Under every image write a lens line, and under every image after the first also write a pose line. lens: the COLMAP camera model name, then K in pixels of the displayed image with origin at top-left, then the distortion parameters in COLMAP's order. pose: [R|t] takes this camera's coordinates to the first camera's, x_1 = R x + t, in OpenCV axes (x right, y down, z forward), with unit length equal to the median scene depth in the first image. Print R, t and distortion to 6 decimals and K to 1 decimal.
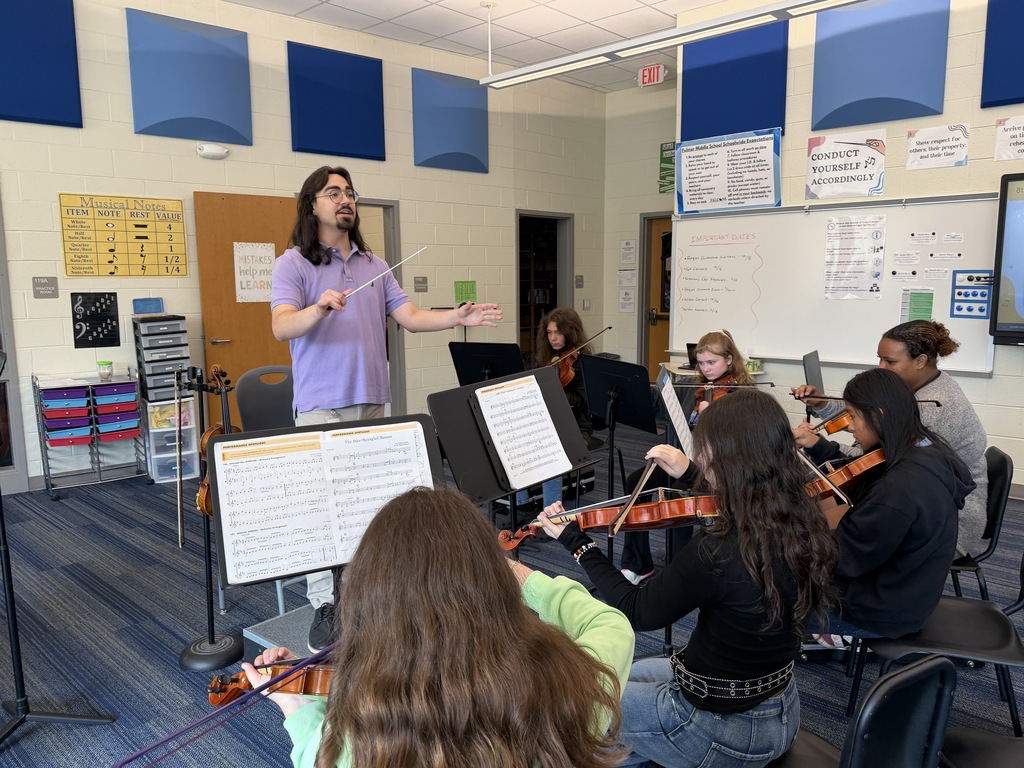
lens RADIAL K [[729.7, 0, 506.0], [0, 729.7, 384.5], [0, 0, 1]] dist [0.003604, -0.011927]
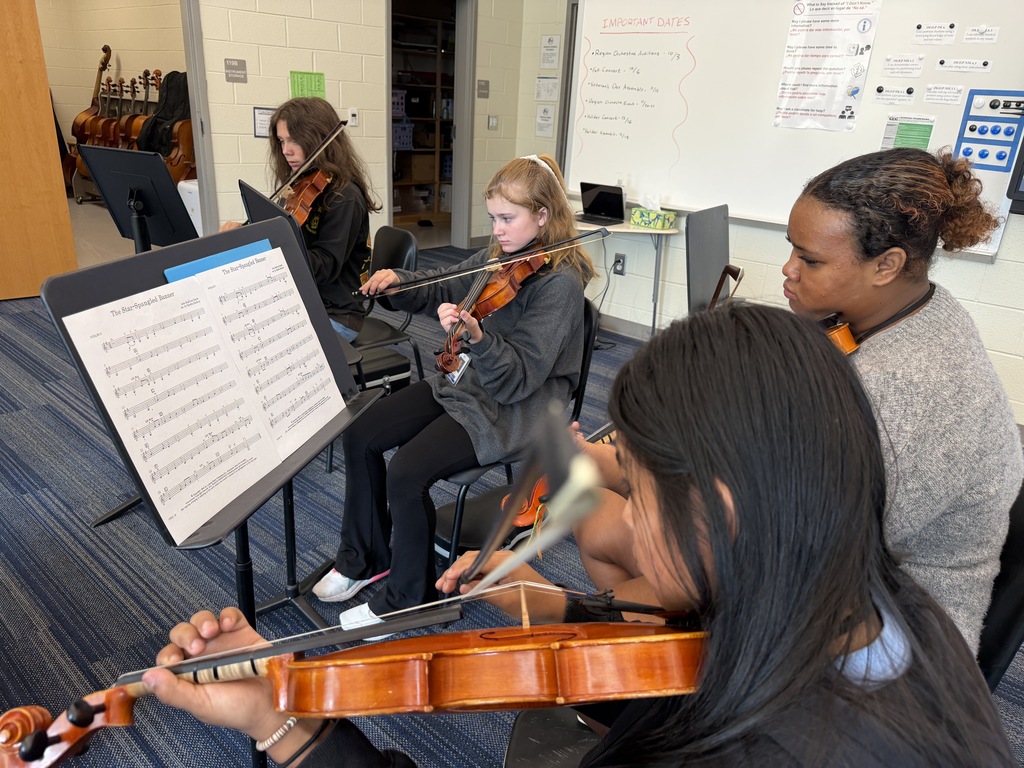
lens RADIAL K [[724.0, 0, 518.0], [0, 724.0, 387.3], [0, 0, 1]] dist [0.013433, -0.011573]
pose [[0.997223, 0.051824, 0.053487, 0.186734], [-0.062703, 0.971753, 0.227518, -0.021906], [-0.040186, -0.230240, 0.972304, 0.318293]]
